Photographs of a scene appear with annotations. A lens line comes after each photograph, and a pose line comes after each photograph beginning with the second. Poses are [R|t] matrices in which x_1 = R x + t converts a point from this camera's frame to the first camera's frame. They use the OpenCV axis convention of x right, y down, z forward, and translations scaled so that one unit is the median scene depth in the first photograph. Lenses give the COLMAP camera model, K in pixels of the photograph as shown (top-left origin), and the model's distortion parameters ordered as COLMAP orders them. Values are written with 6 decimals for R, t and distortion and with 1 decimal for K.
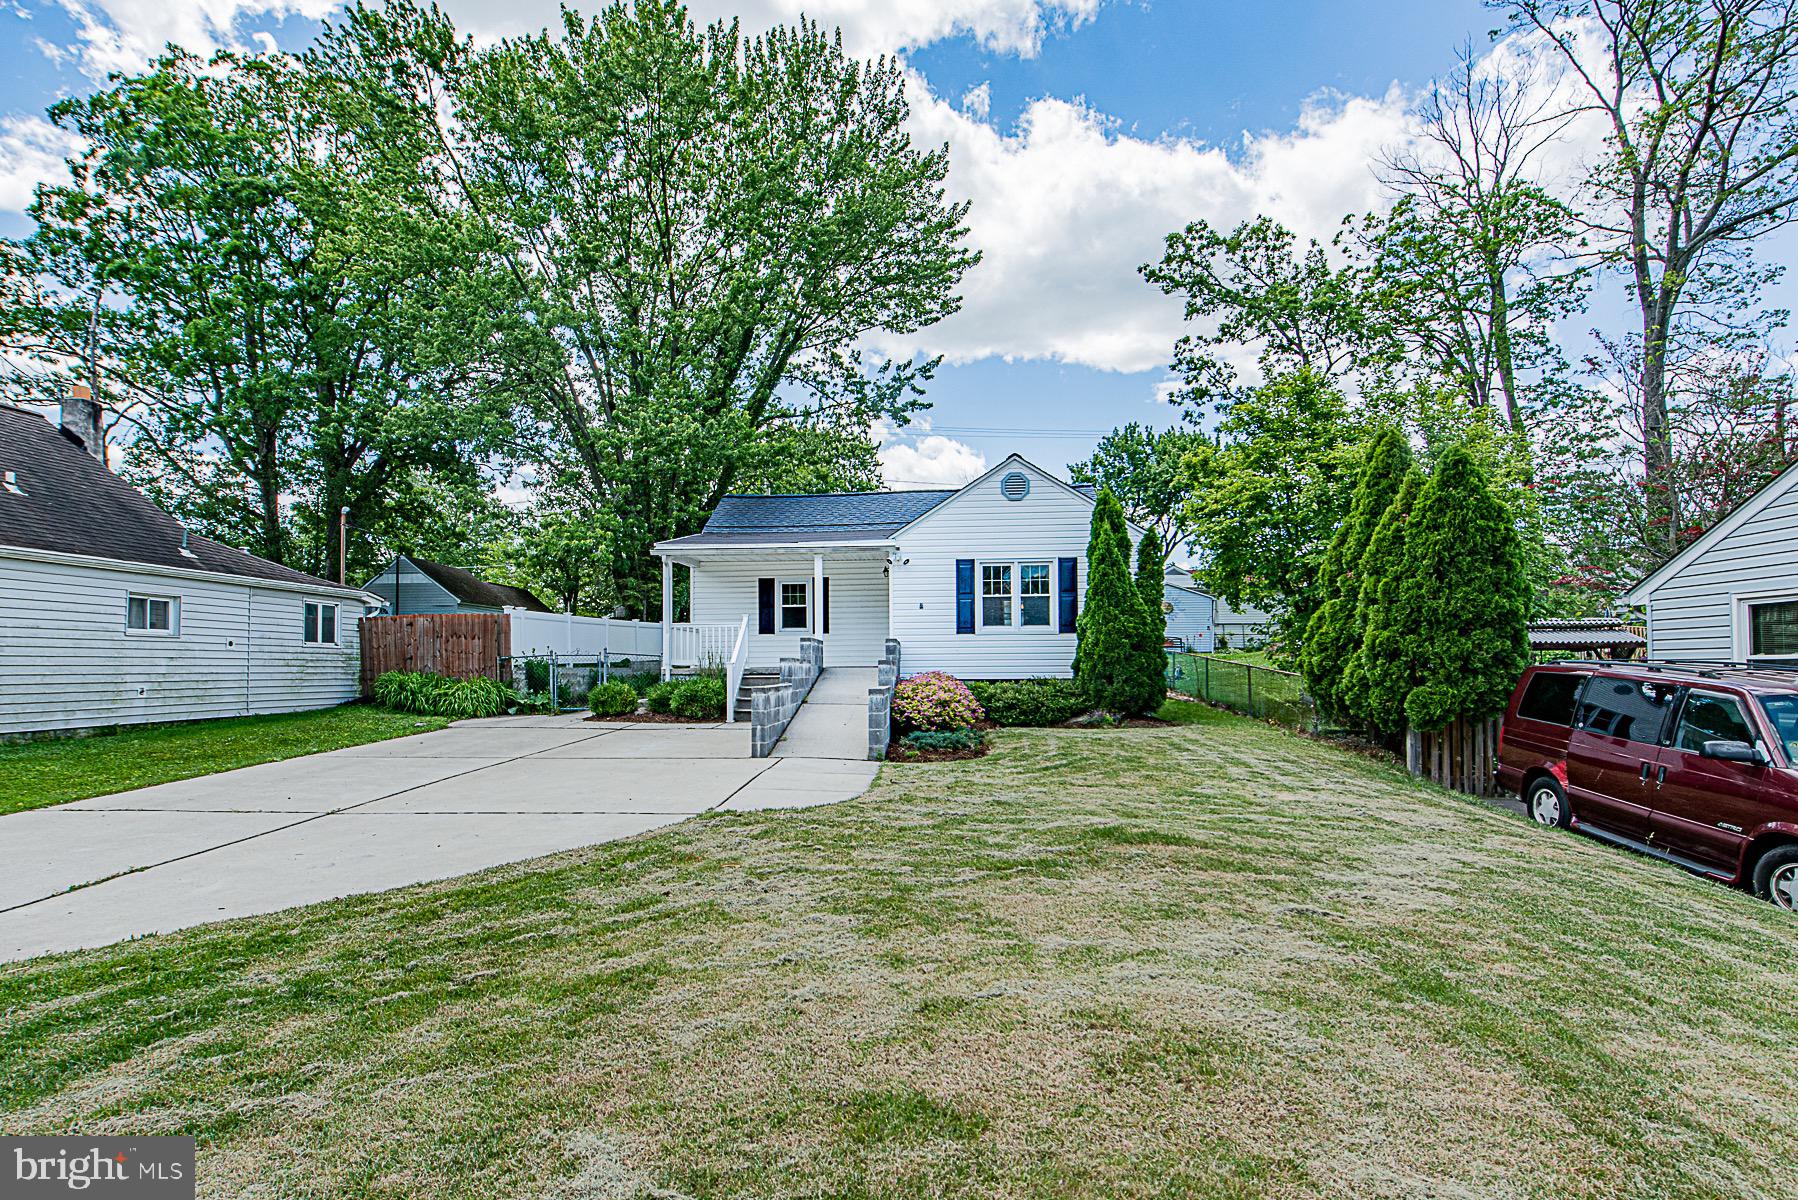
lens RADIAL K [[707.5, 0, 907.5], [0, 707.5, 606.9], [0, 0, 1]] dist [0.002548, -0.000386]
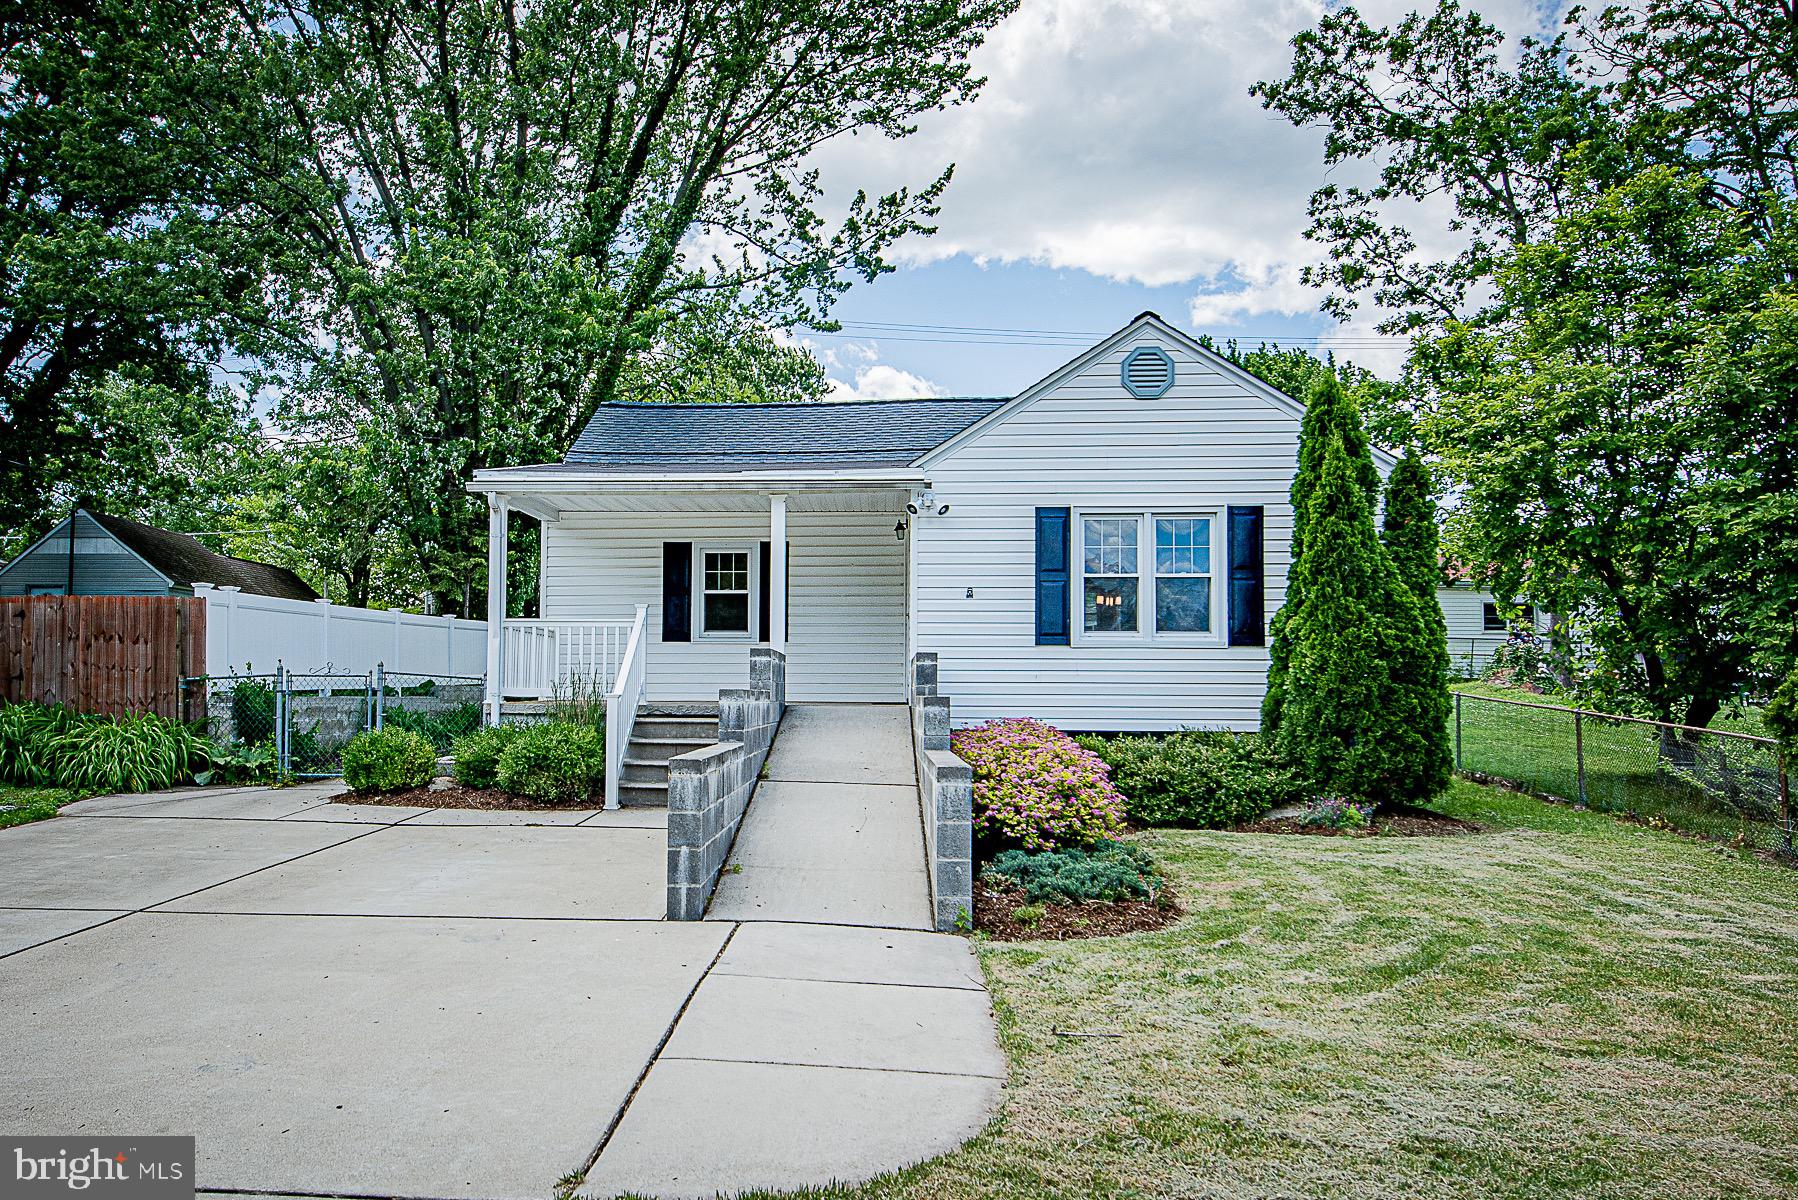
lens RADIAL K [[707.5, 0, 785.8], [0, 707.5, 622.2], [0, 0, 1]] dist [0.002548, -0.000386]
pose [[0.999730, 0.013982, 0.018562, -0.127563], [-0.014001, 0.999902, 0.000916, 0.021911], [-0.018548, -0.001176, 0.999827, 0.454142]]
